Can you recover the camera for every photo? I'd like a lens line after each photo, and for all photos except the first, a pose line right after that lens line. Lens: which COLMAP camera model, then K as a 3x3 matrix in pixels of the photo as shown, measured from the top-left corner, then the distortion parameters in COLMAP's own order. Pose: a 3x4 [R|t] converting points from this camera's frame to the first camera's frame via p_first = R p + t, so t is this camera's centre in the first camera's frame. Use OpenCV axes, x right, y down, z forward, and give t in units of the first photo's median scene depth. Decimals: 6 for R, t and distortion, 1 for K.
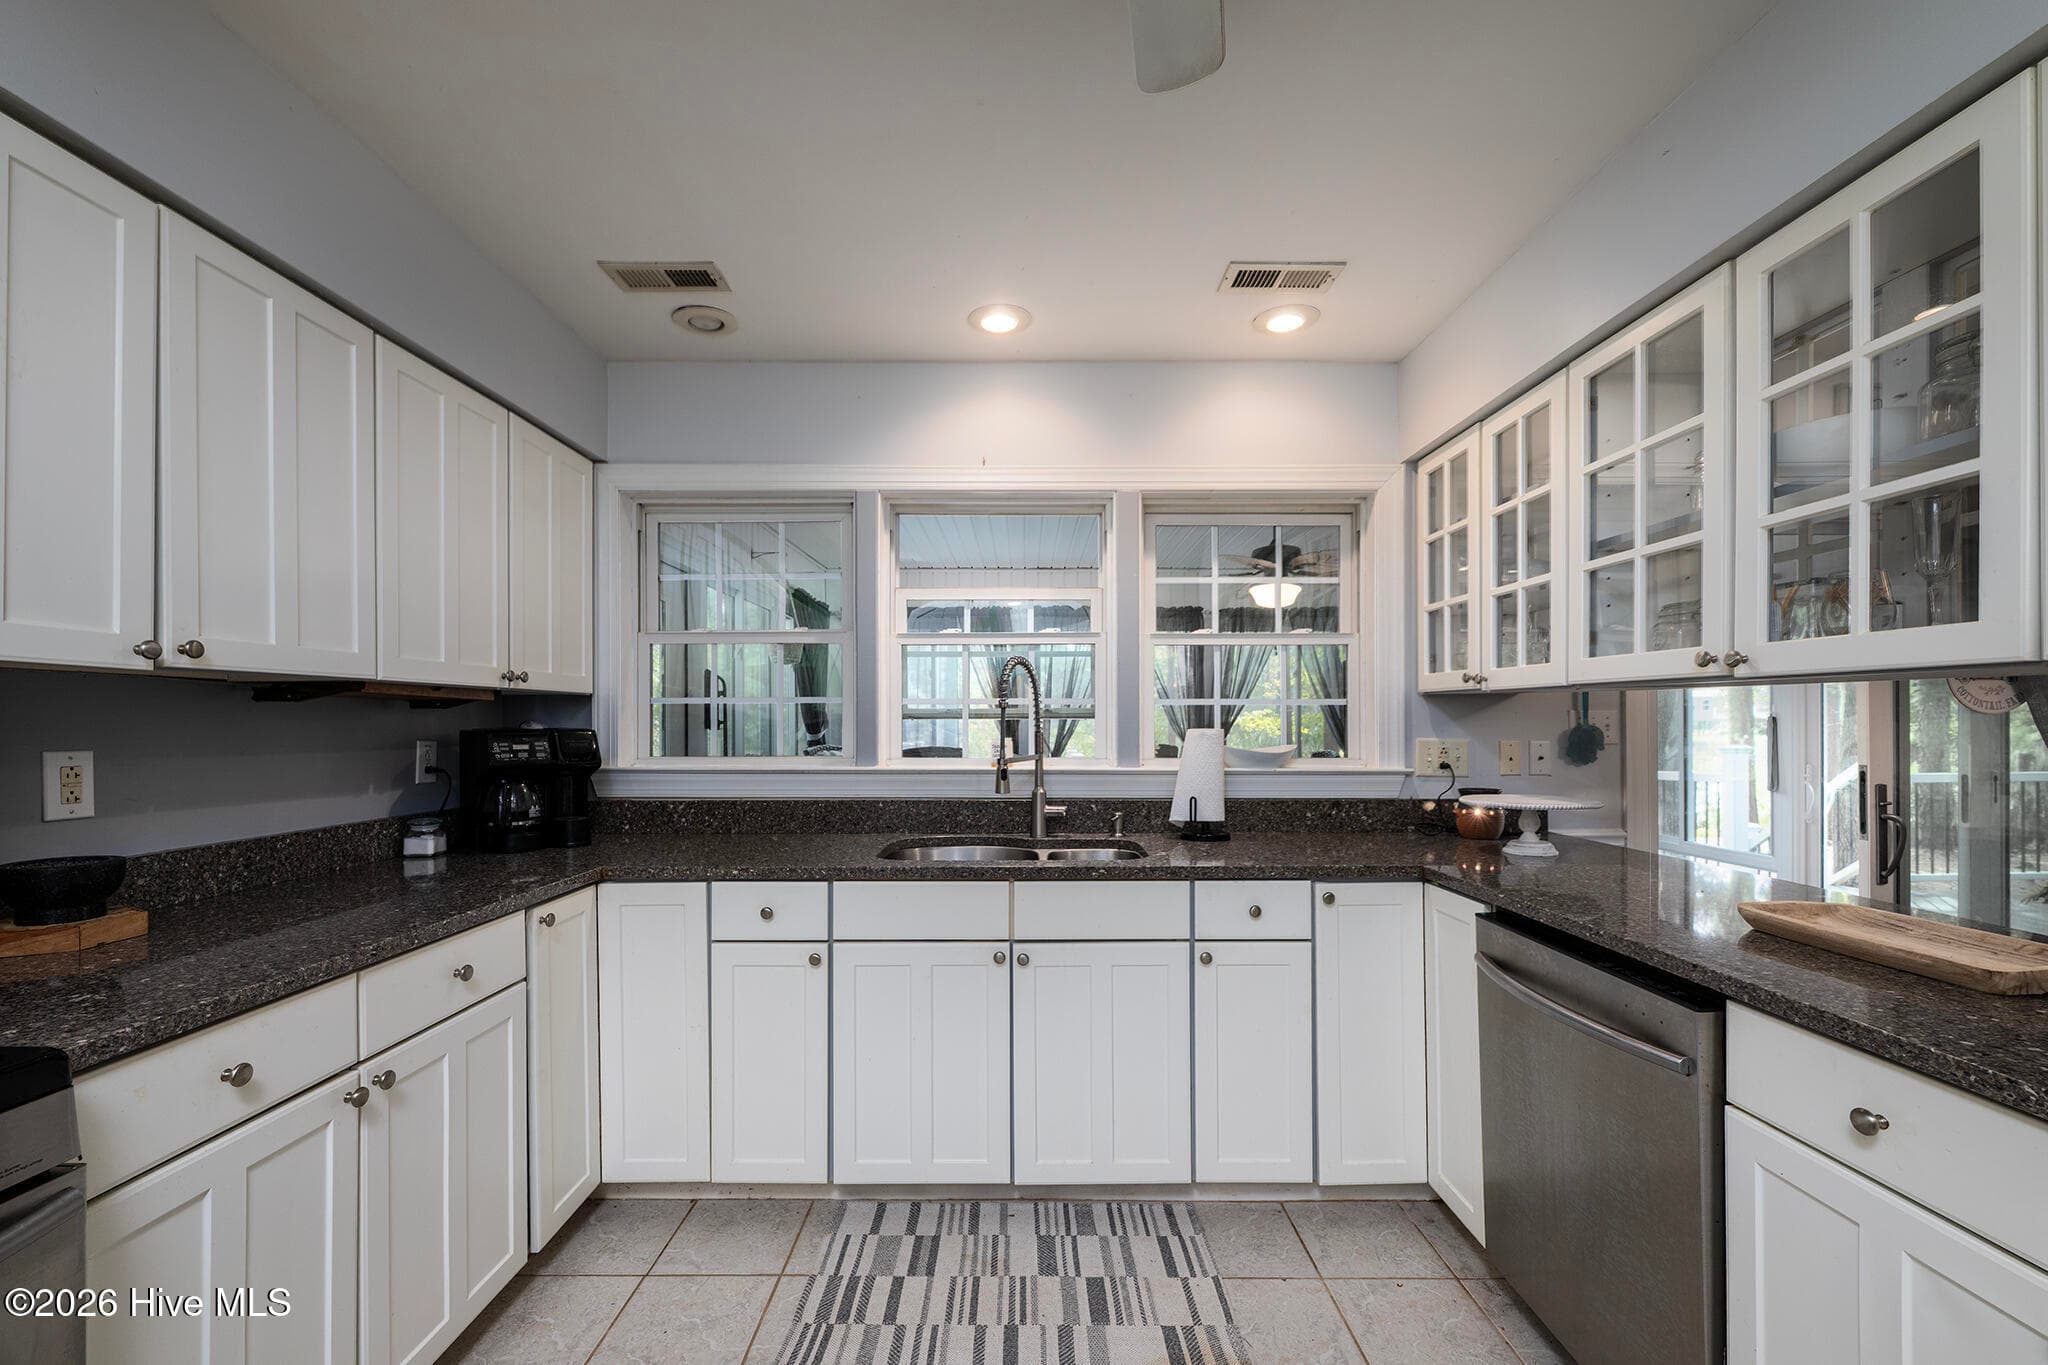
lens RADIAL K [[843.2, 0, 1016.7], [0, 843.2, 720.6], [0, 0, 1]] dist [0.001162, -0.000286]
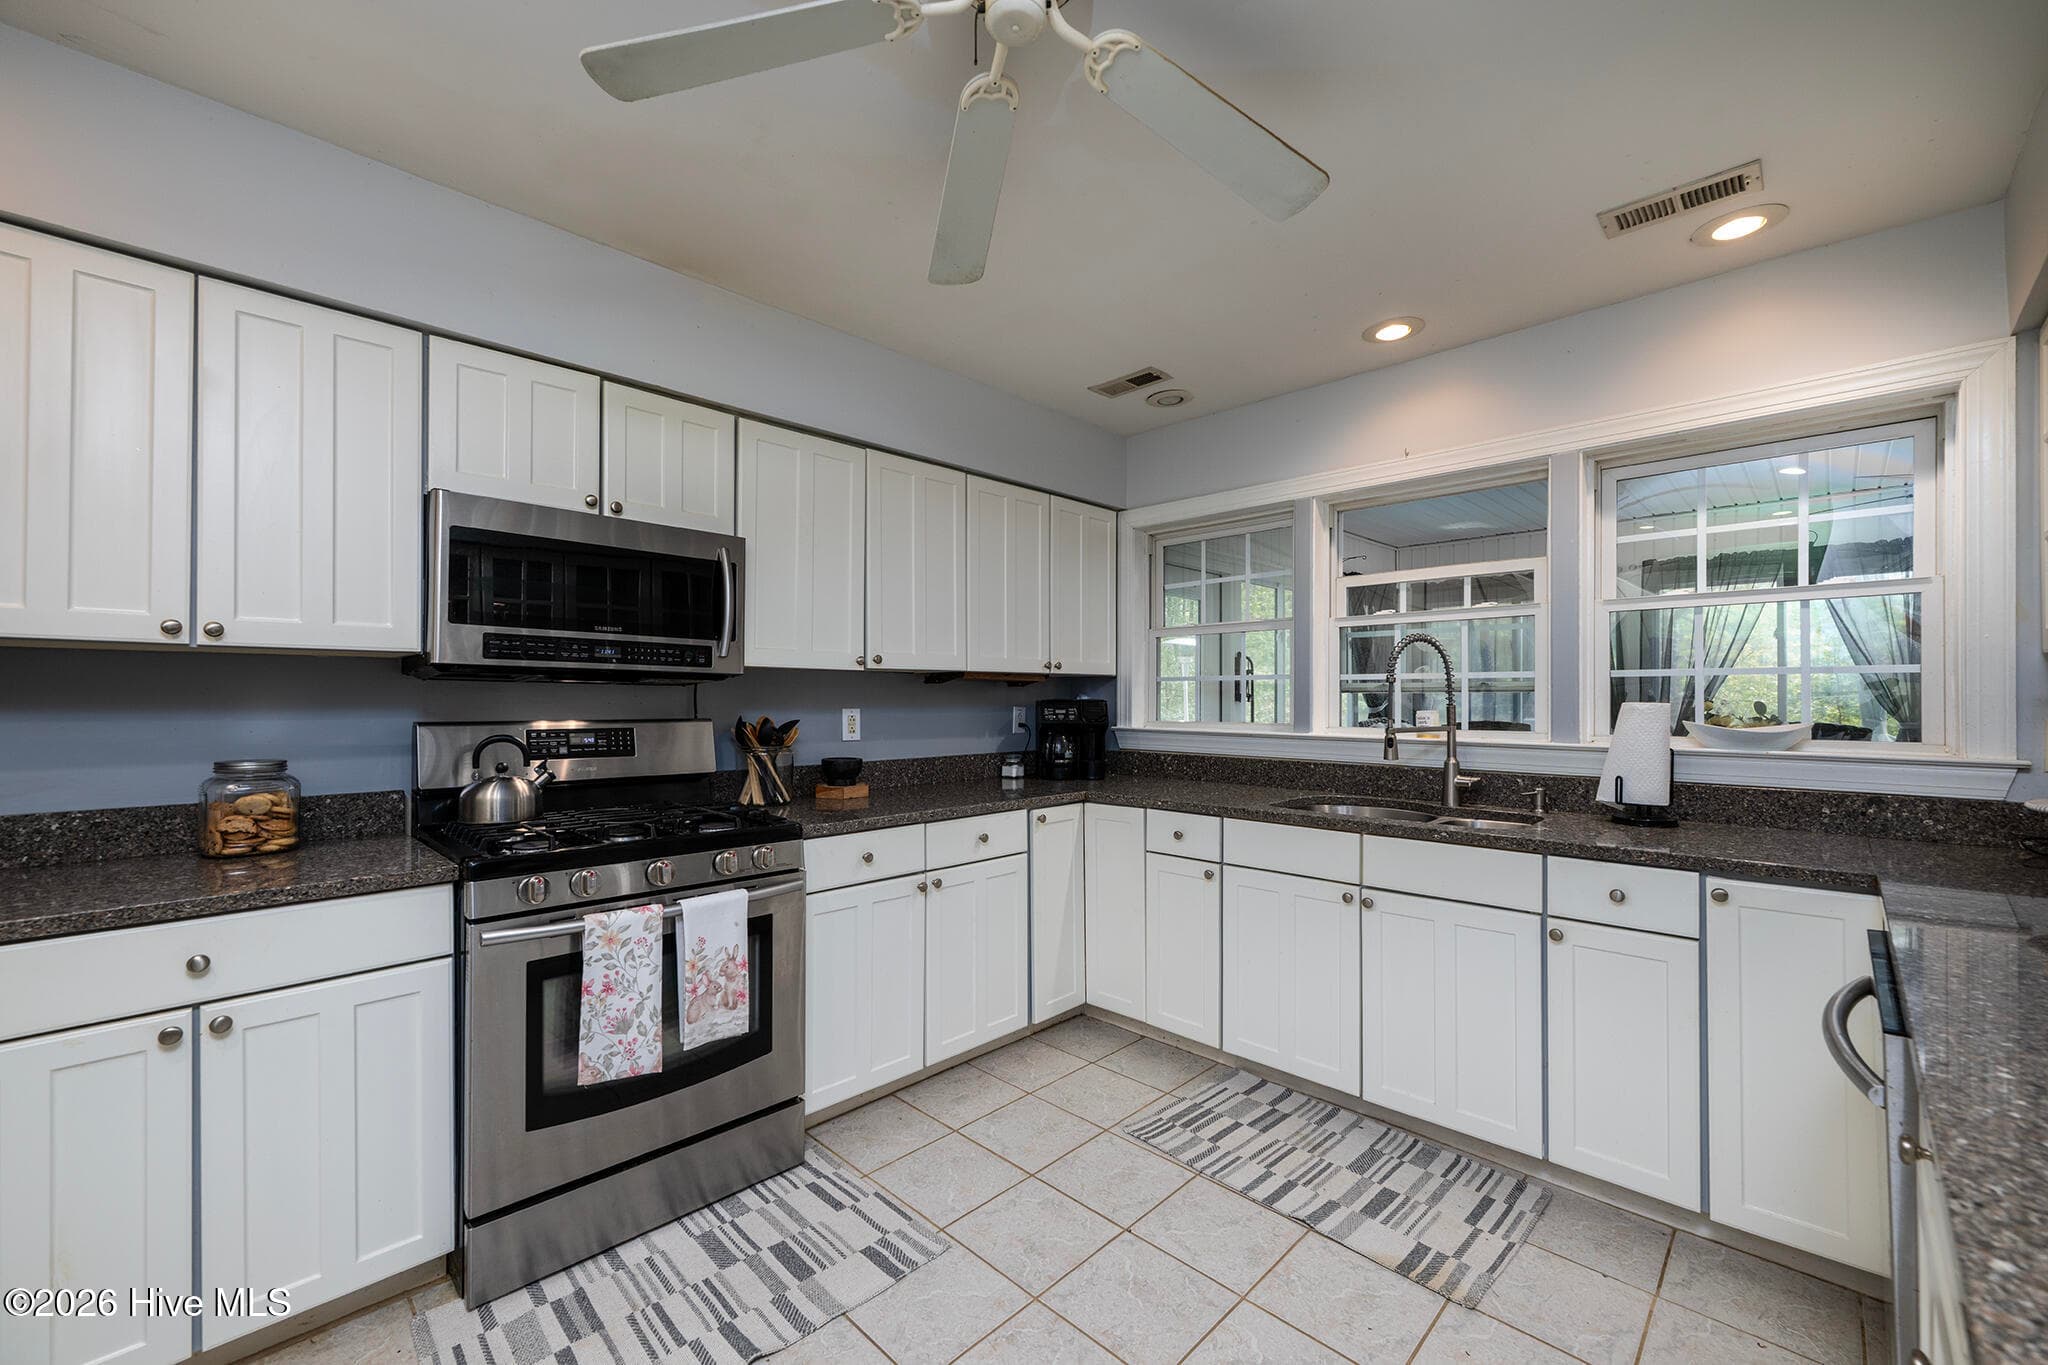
lens RADIAL K [[812.2, 0, 1016.5], [0, 812.2, 689.9], [0, 0, 1]] dist [-0.000313, 0.000019]
pose [[0.710304, -0.004682, -0.703879, 0.419614], [0.000507, 0.999981, -0.006139, 0.001378], [0.703895, 0.004004, 0.710293, -0.109223]]
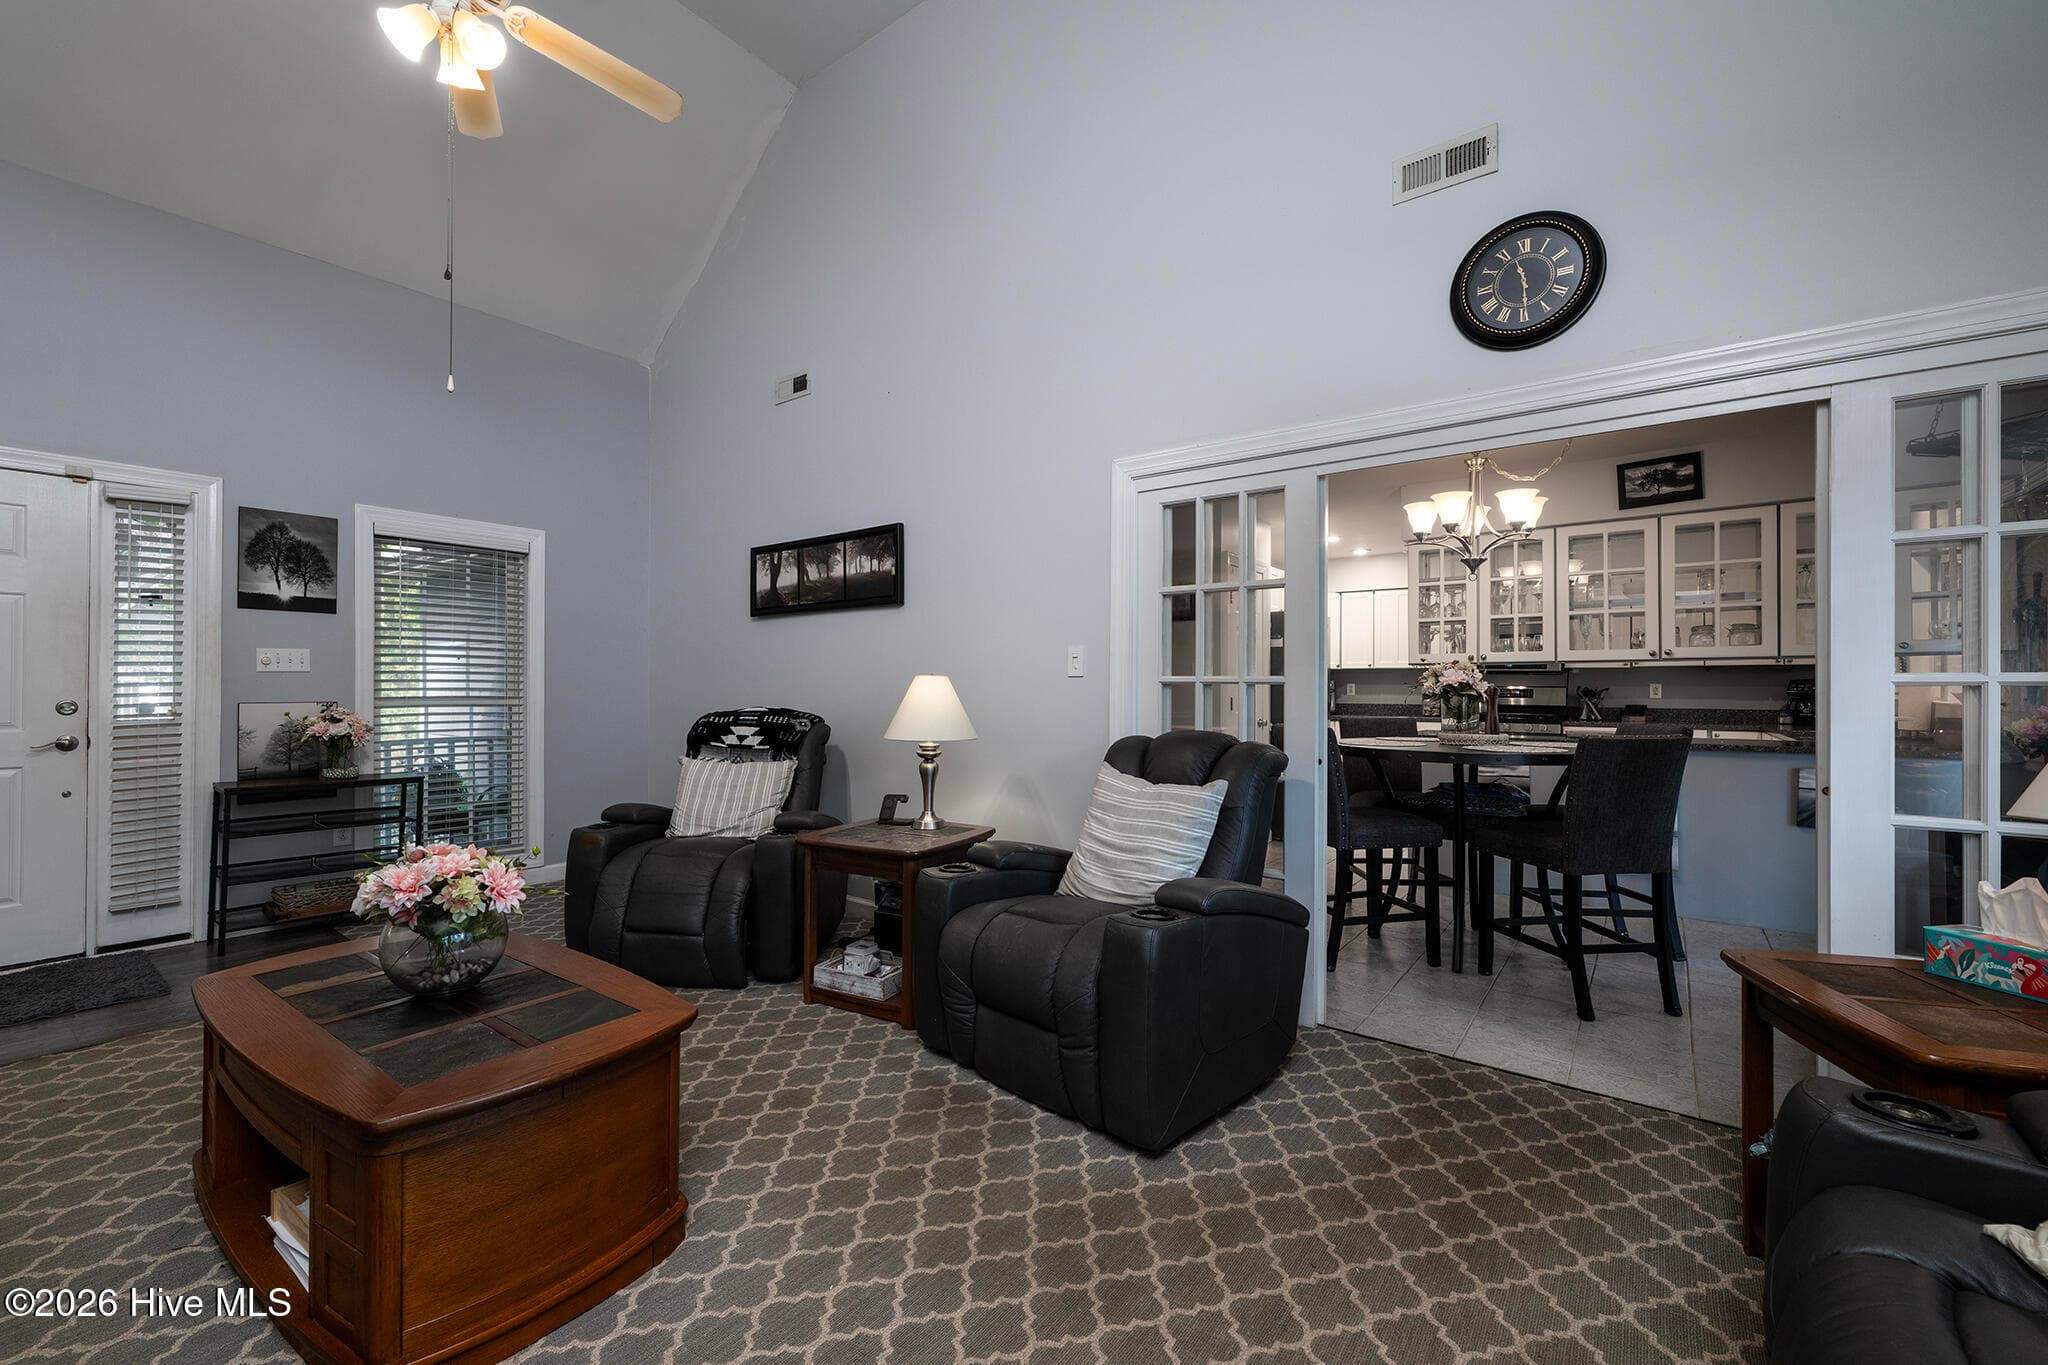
lens RADIAL K [[843.2, 0, 999.0], [0, 843.2, 686.3], [0, 0, 1]] dist [0.001162, -0.000286]
pose [[-0.603467, 0.002753, -0.797383, 3.278216], [0.001071, 0.999996, 0.002641, 0.023057], [0.797387, 0.000740, -0.603468, 0.628967]]
